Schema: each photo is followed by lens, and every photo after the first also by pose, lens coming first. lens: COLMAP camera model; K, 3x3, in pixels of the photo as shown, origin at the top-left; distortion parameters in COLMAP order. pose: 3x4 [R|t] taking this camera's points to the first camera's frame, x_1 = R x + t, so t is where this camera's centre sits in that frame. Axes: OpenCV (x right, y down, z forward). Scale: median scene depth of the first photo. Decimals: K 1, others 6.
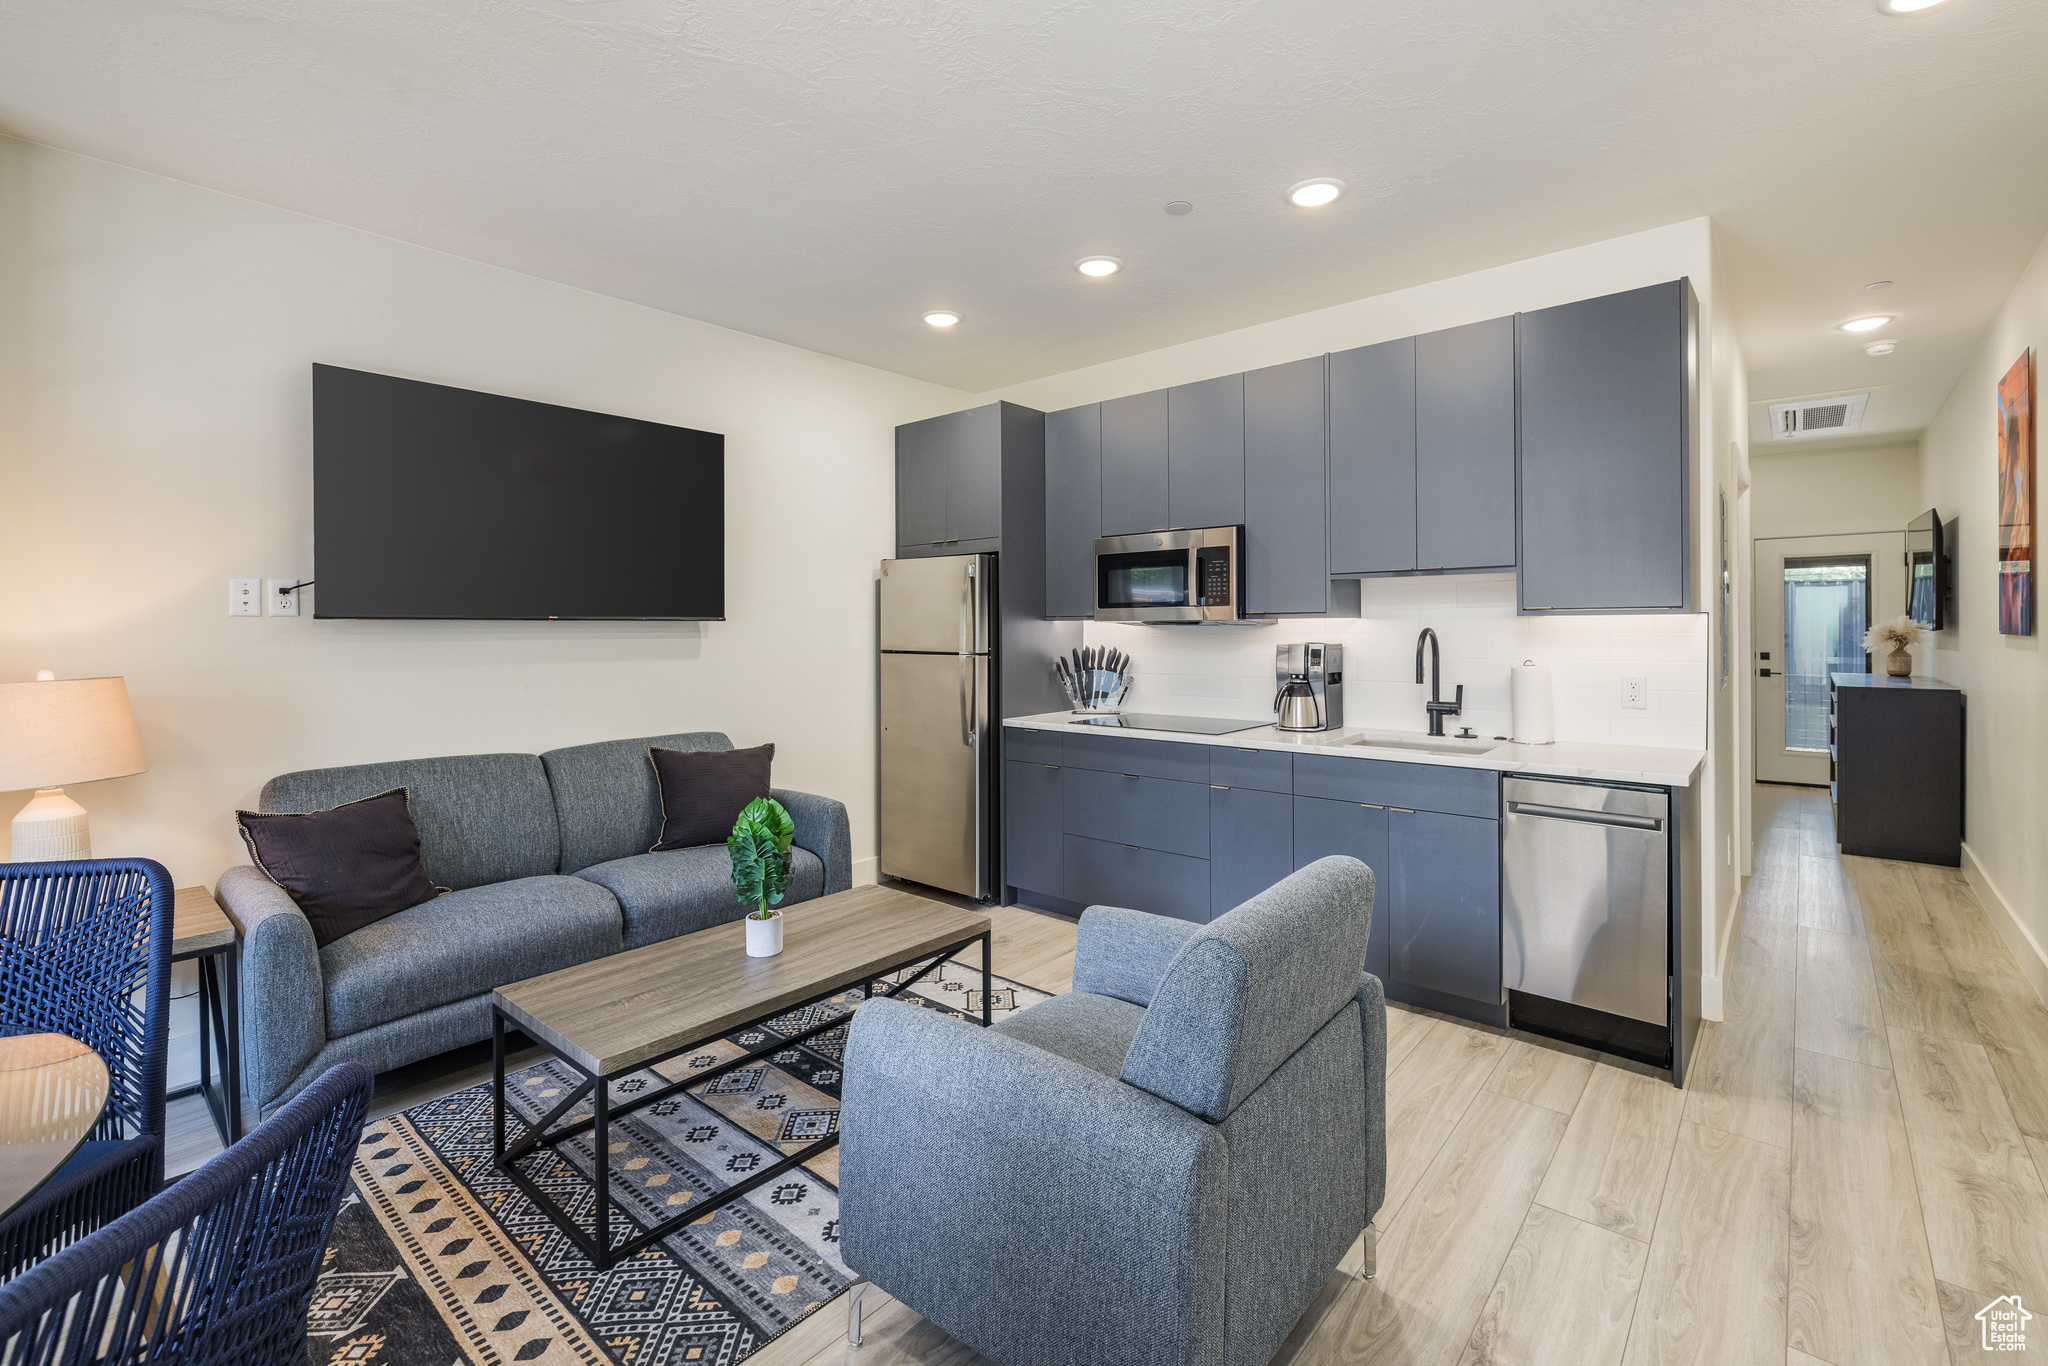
lens RADIAL K [[892.7, 0, 1017.5], [0, 892.7, 634.1], [0, 0, 1]] dist [0.001093, 0.000030]
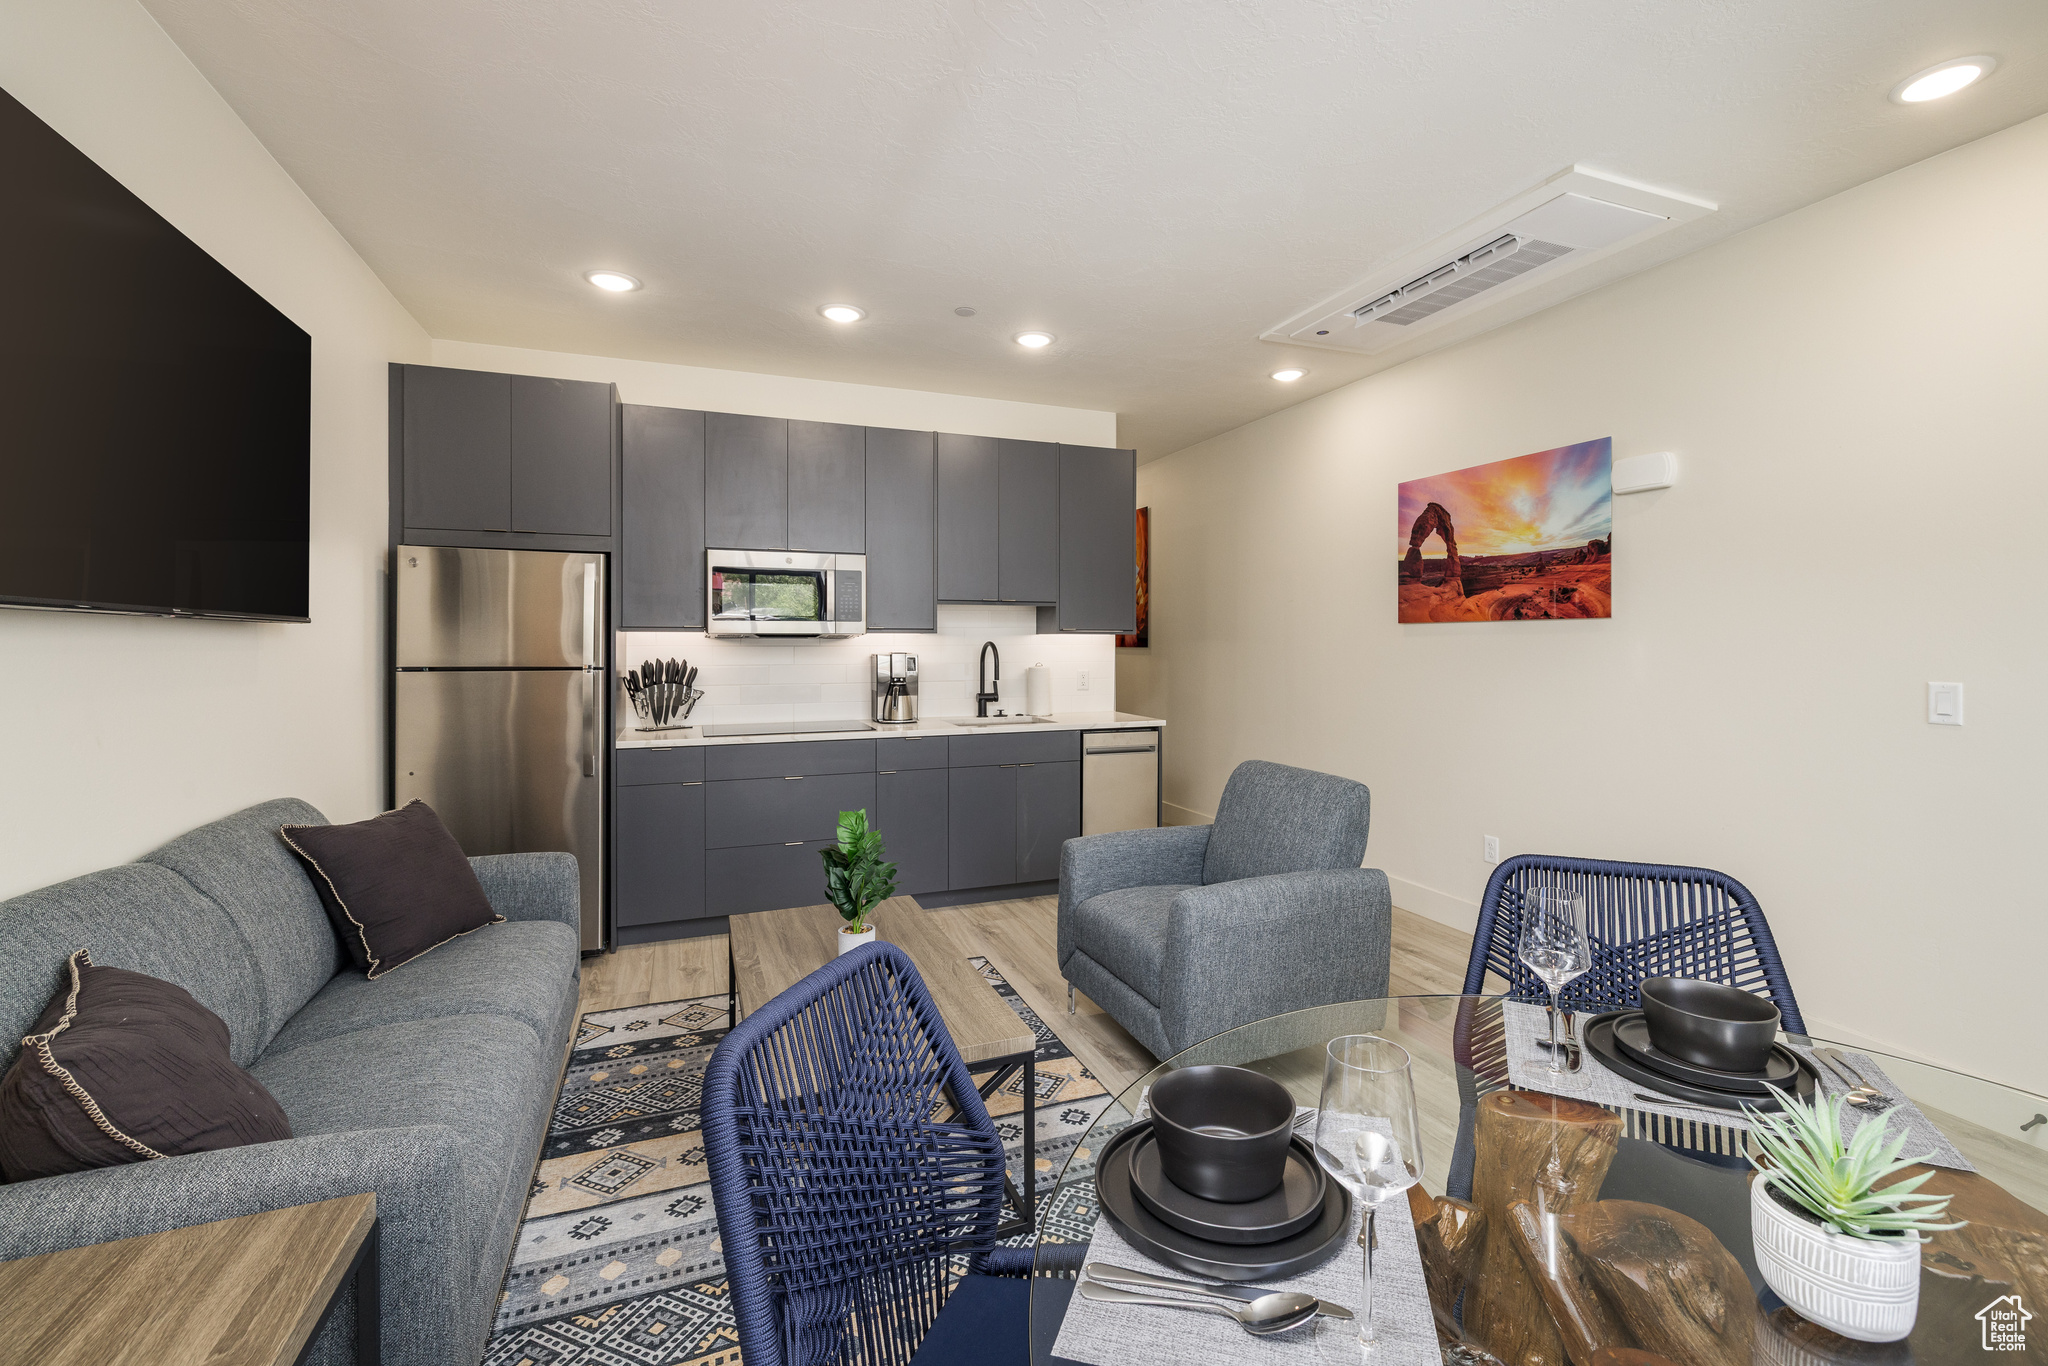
lens RADIAL K [[892.7, 0, 1038.1], [0, 892.7, 647.2], [0, 0, 1]] dist [0.001093, 0.000030]
pose [[0.453836, 0.002144, 0.891083, -0.709958], [0.002772, 0.999989, -0.003819, 0.006986], [-0.891081, 0.004203, 0.453825, 0.252001]]
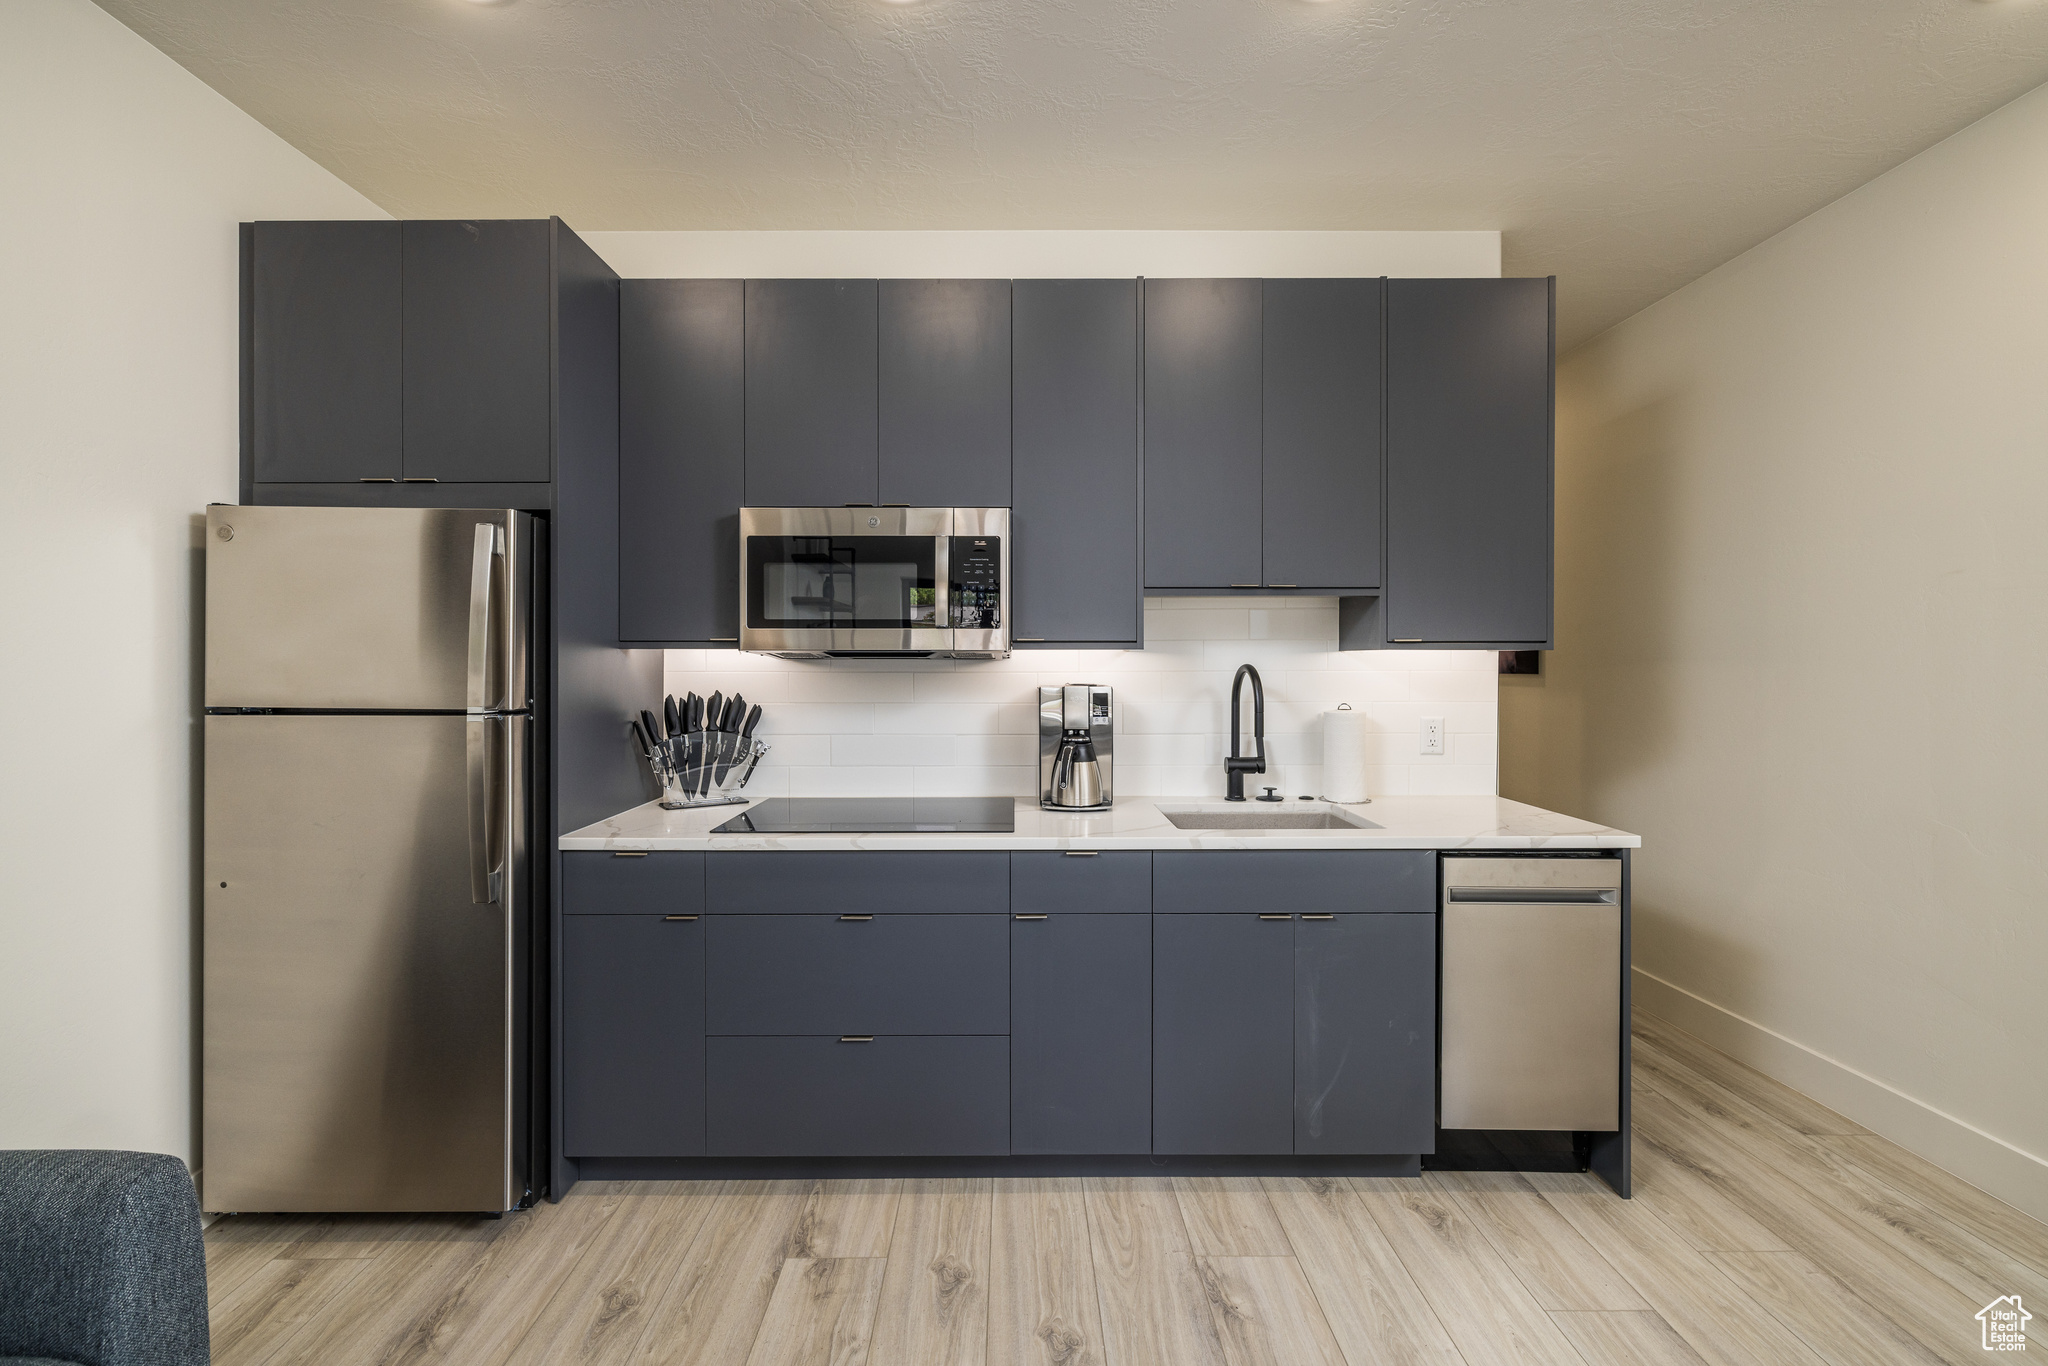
lens RADIAL K [[863.4, 0, 1018.8], [0, 863.4, 660.8], [0, 0, 1]] dist [-0.000322, -0.000060]
pose [[0.744025, 0.008846, 0.668093, -0.174423], [-0.000818, 0.999924, -0.012328, -0.000589], [-0.668151, 0.008626, 0.743976, 0.517390]]
